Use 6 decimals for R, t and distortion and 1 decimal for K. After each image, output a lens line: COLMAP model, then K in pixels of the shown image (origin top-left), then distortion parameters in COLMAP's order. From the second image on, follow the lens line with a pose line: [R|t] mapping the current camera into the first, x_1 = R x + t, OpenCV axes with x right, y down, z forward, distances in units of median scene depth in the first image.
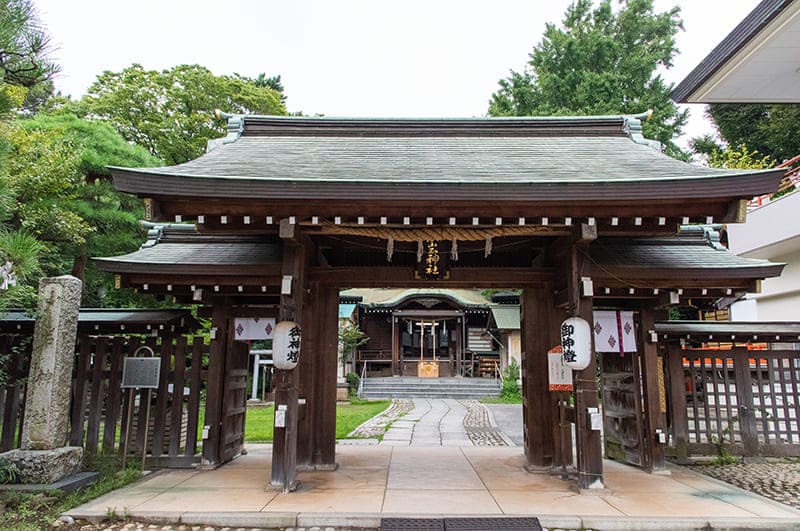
lens RADIAL K [[528.2, 0, 400.0], [0, 528.2, 265.5], [0, 0, 1]] dist [0.006966, 0.000139]
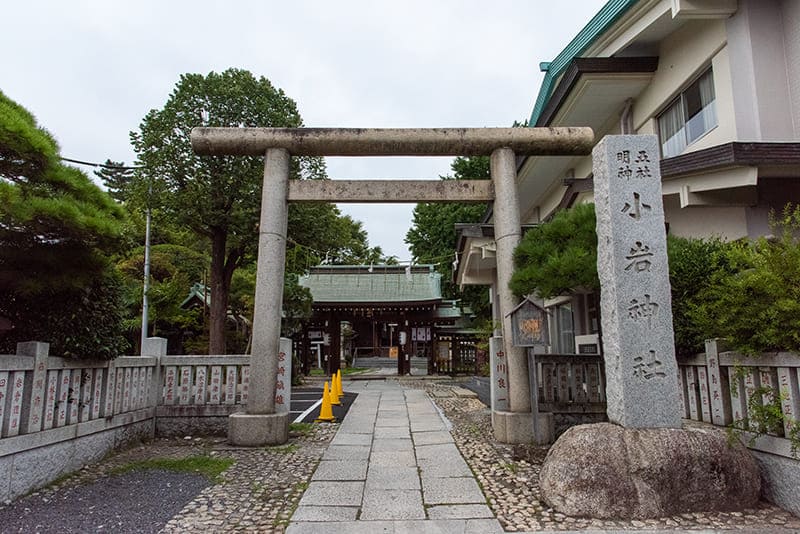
lens RADIAL K [[537.2, 0, 400.0], [0, 537.2, 267.0], [0, 0, 1]] dist [0.028261, -0.000126]
pose [[0.999929, -0.010946, -0.004757, 0.091683], [0.011041, 0.999734, 0.020272, -0.121243], [0.004533, -0.020323, 0.999783, -0.780562]]
